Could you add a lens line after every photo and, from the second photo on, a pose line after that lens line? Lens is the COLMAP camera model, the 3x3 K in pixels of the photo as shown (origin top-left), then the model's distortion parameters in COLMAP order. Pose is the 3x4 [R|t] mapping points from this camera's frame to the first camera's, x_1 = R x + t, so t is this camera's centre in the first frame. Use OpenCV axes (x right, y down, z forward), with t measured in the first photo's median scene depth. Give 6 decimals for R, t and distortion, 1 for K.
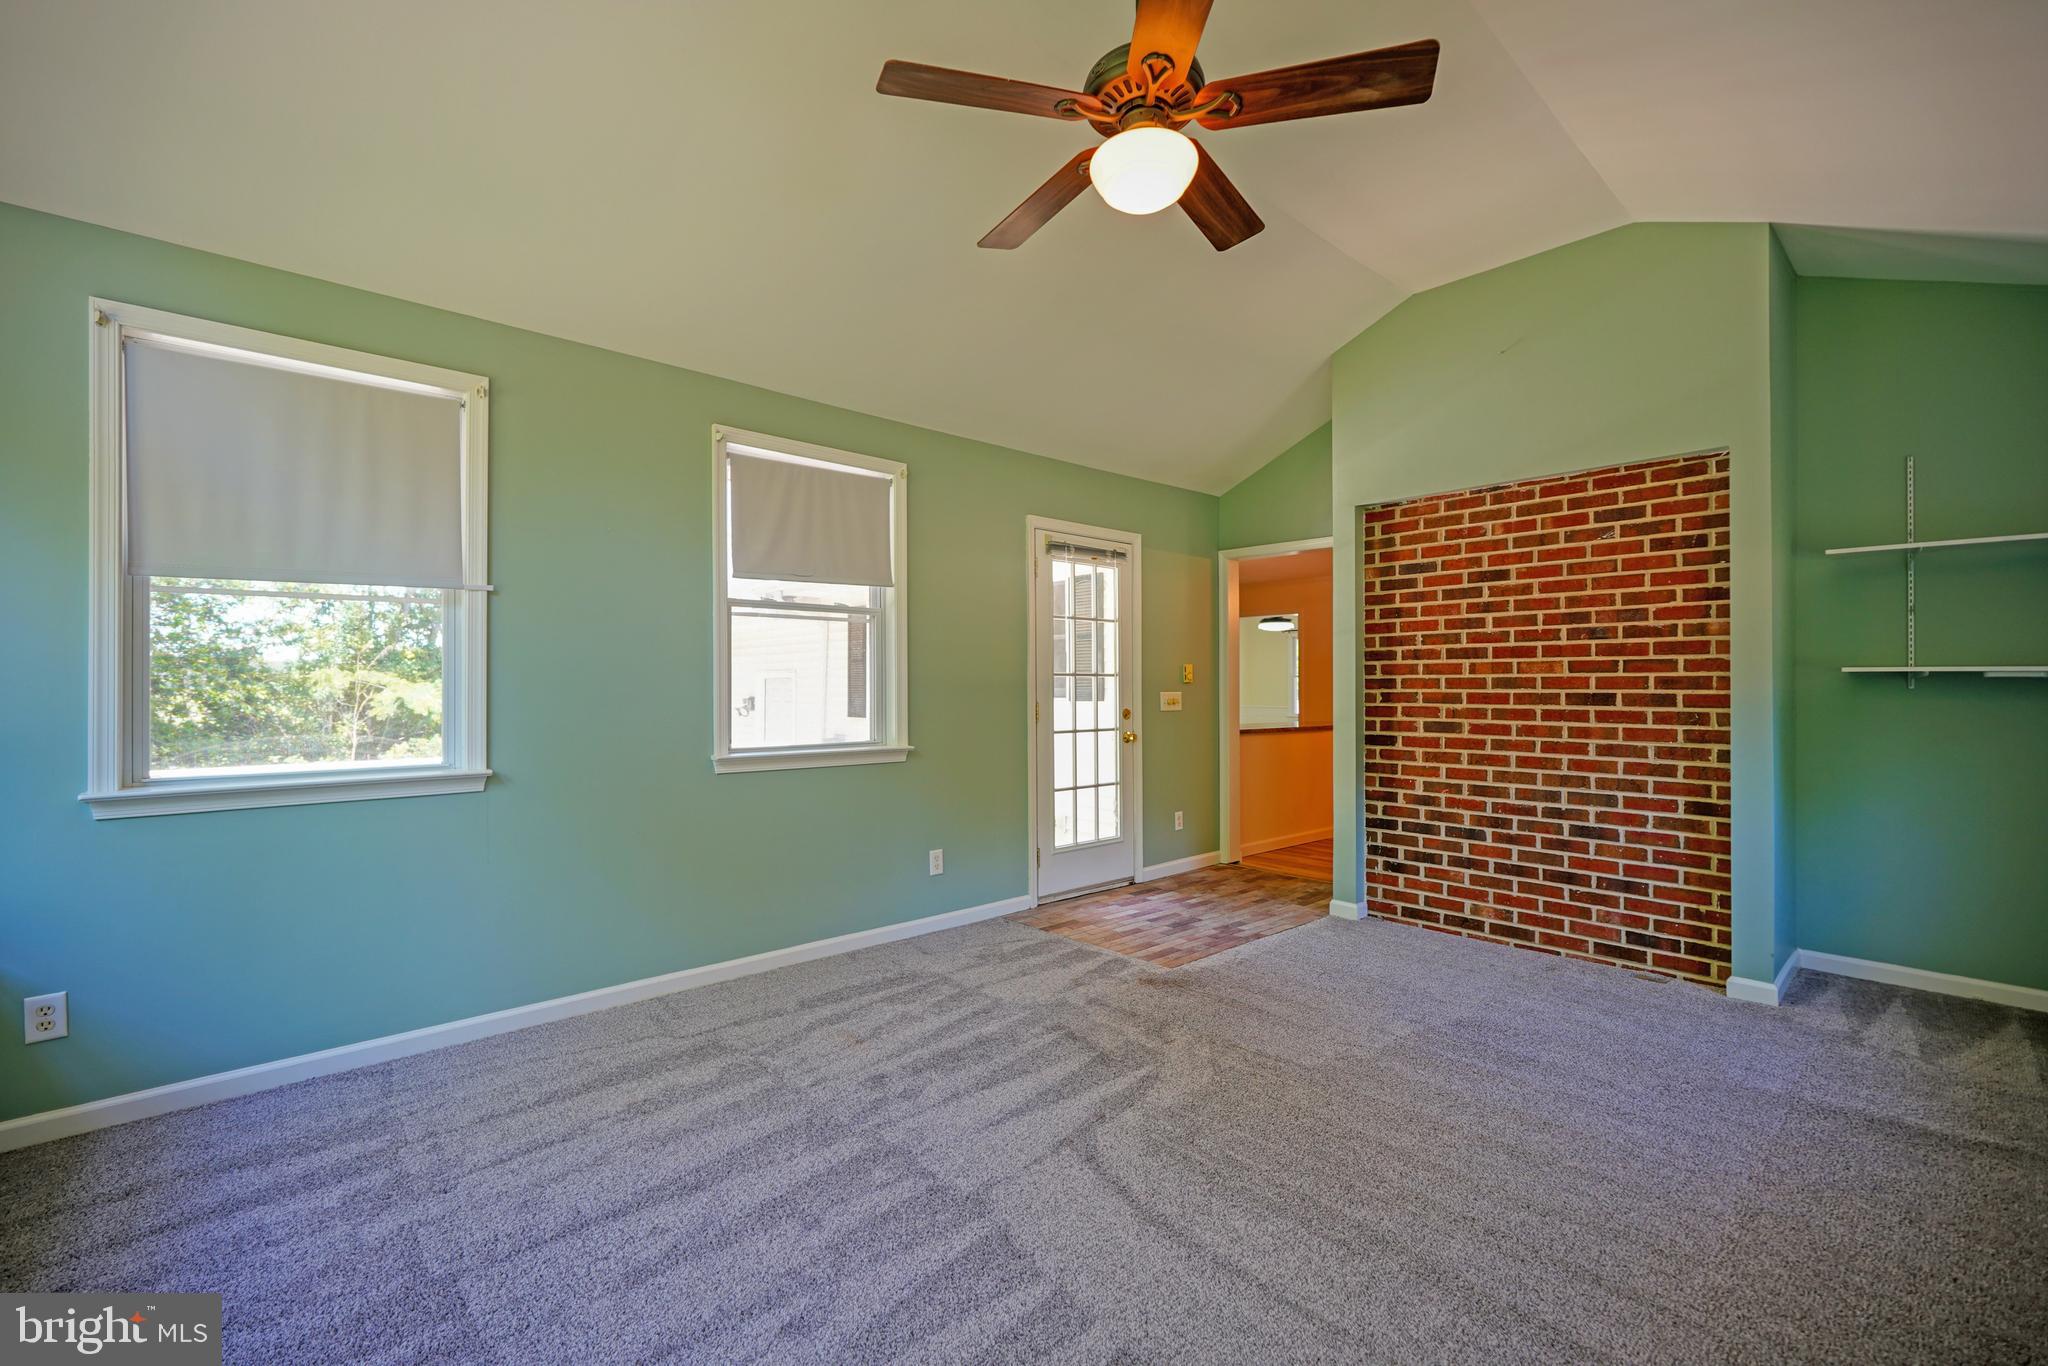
lens RADIAL K [[855.8, 0, 1009.7], [0, 855.8, 684.7], [0, 0, 1]] dist [-0.008026, 0.002033]
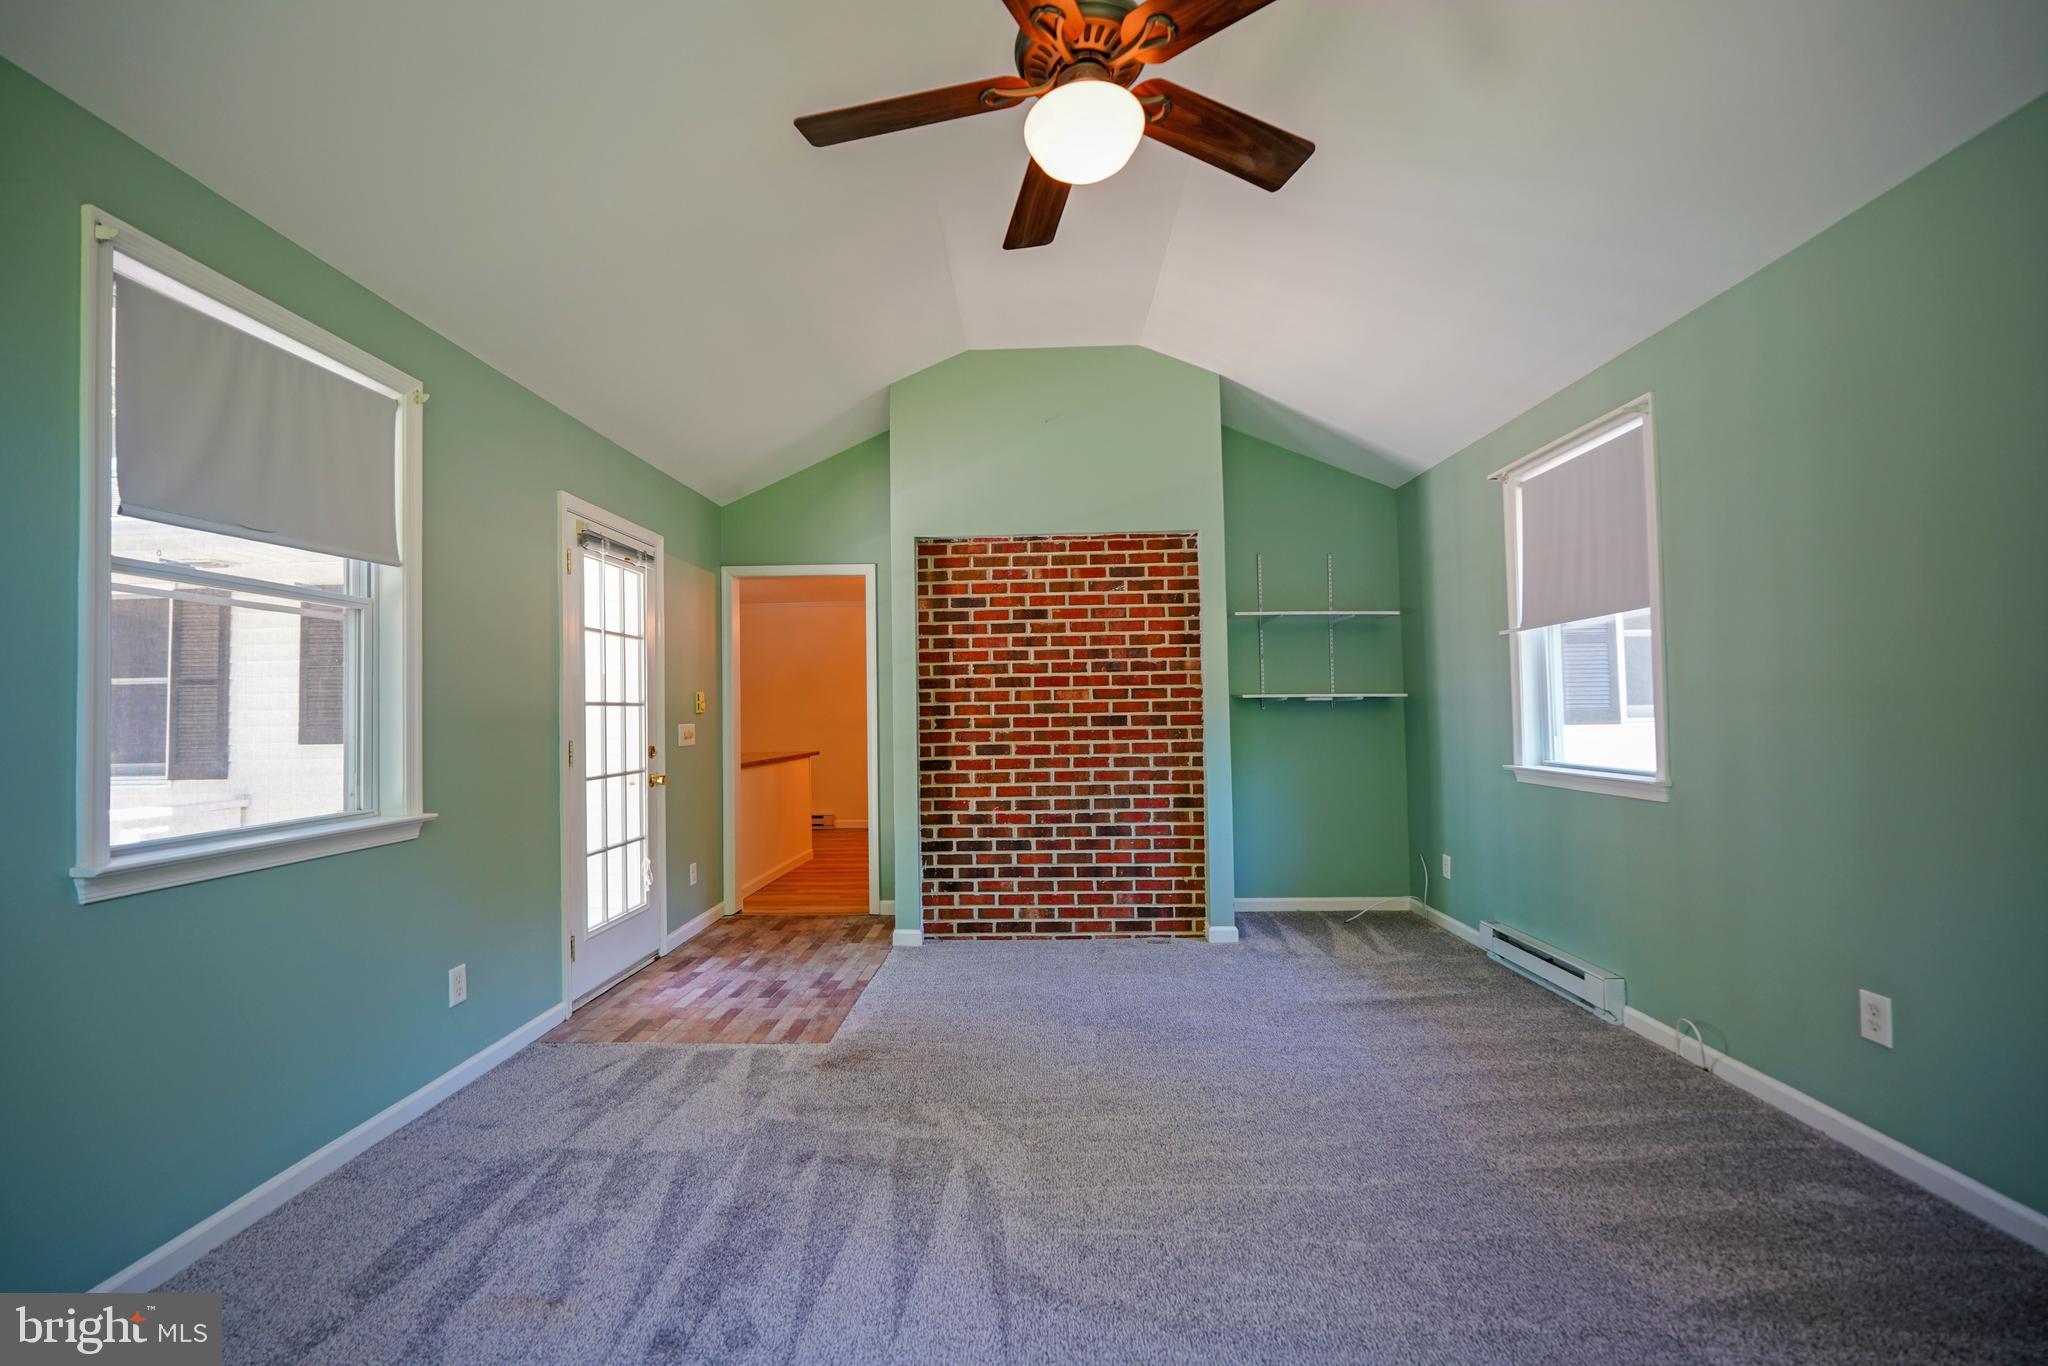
lens RADIAL K [[855.8, 0, 1017.5], [0, 855.8, 683.9], [0, 0, 1]] dist [-0.008026, 0.002033]
pose [[0.699336, 0.011731, 0.714697, -0.277578], [0.016085, 0.999354, -0.032143, 0.001516], [-0.714612, 0.033974, 0.698696, 0.234883]]
